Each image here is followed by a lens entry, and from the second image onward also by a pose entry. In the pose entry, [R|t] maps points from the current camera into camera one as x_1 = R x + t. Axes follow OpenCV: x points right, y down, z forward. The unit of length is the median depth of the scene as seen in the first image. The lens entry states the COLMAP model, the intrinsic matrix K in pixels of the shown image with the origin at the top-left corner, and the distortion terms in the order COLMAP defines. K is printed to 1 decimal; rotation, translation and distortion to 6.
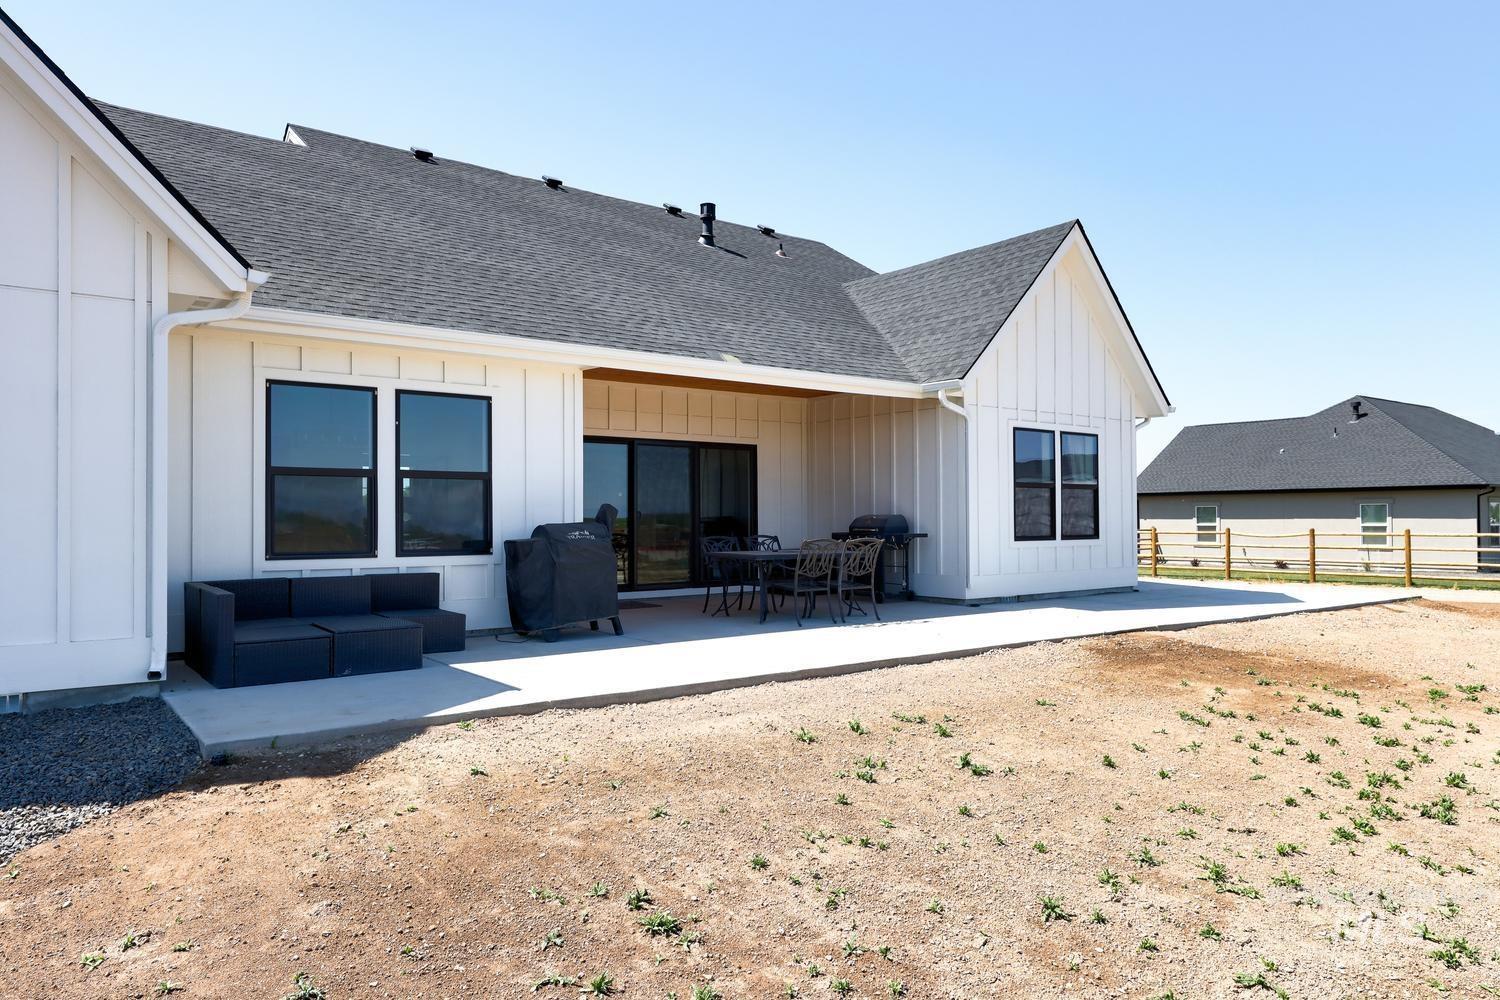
lens RADIAL K [[978.6, 0, 750.0], [0, 978.6, 500.0], [0, 0, 1]] dist [-0.000722, 0.000423]
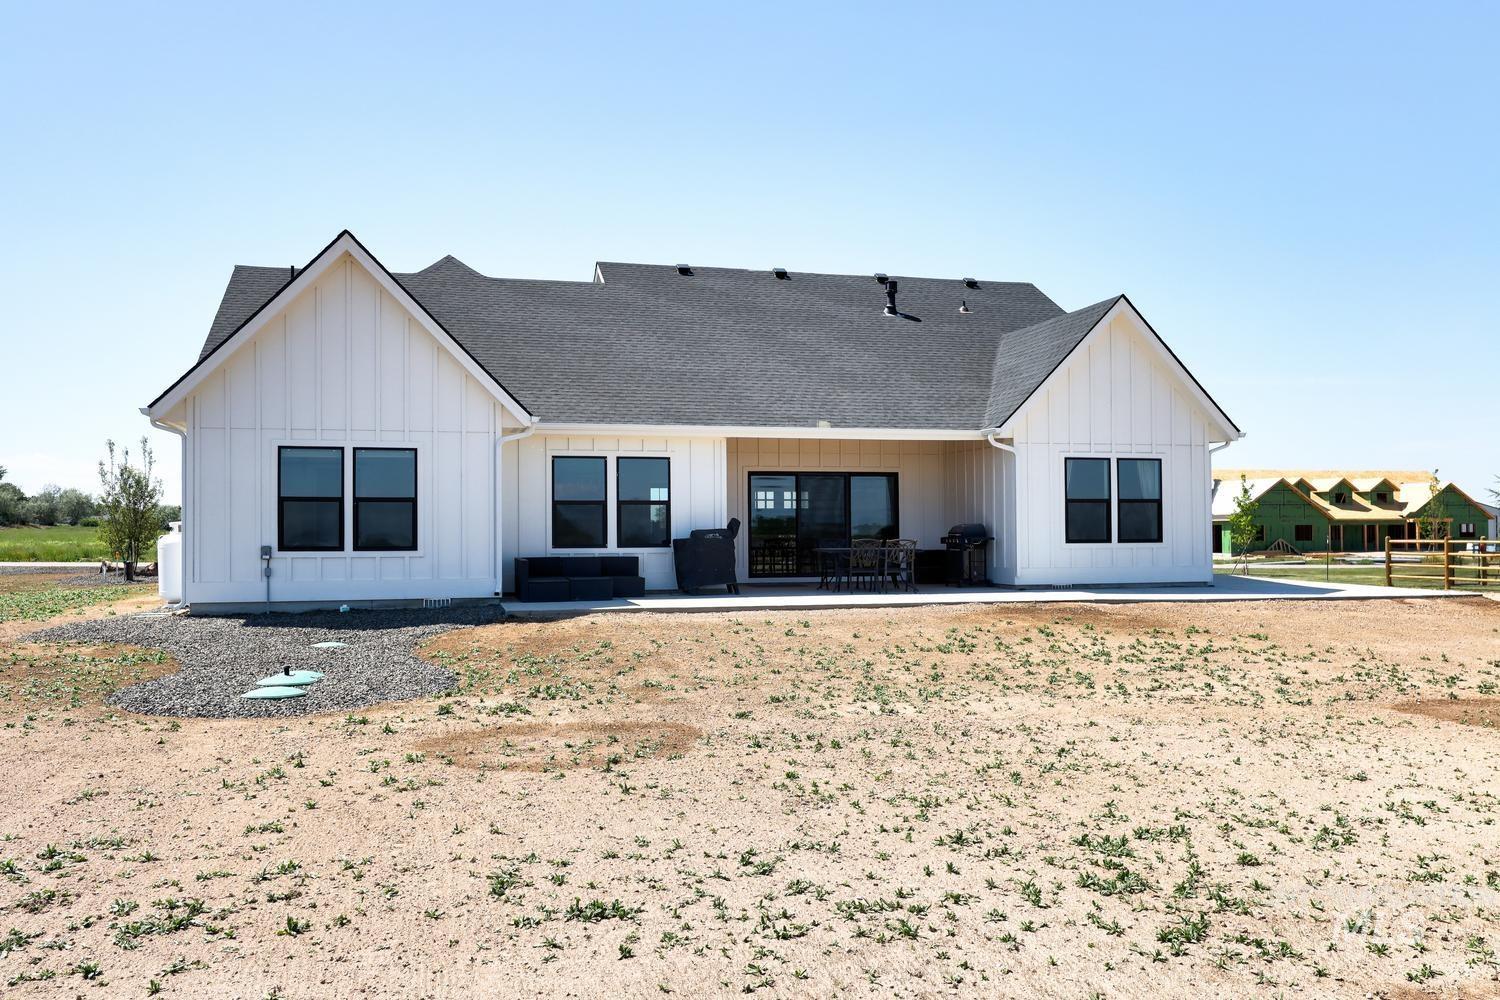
lens RADIAL K [[1219.1, 0, 750.0], [0, 1219.1, 500.0], [0, 0, 1]] dist [-0.007057, -0.001263]
pose [[0.920962, -0.011915, -0.389470, 0.697834], [0.009528, 0.999922, -0.008061, -0.009840], [0.389536, 0.003713, 0.921004, -0.930340]]
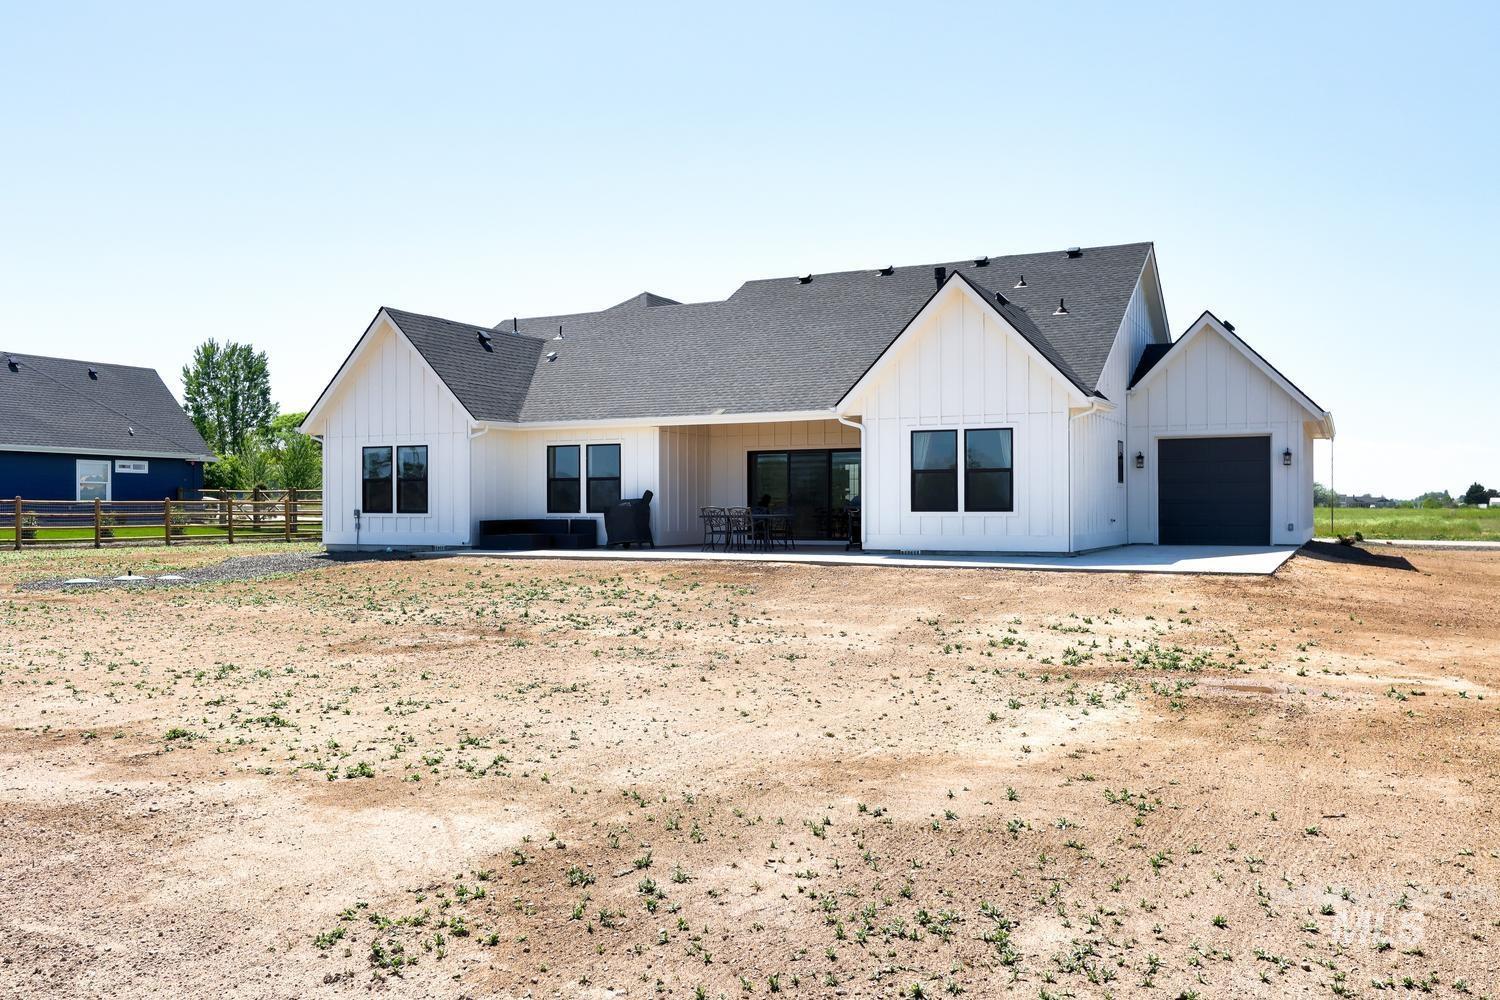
lens RADIAL K [[1219.1, 0, 750.0], [0, 1219.1, 500.0], [0, 0, 1]] dist [-0.007057, -0.001263]
pose [[0.443328, -0.005804, -0.896341, 2.350467], [0.016770, 0.999858, 0.001820, 0.024889], [0.896203, -0.015838, 0.443362, 0.006512]]
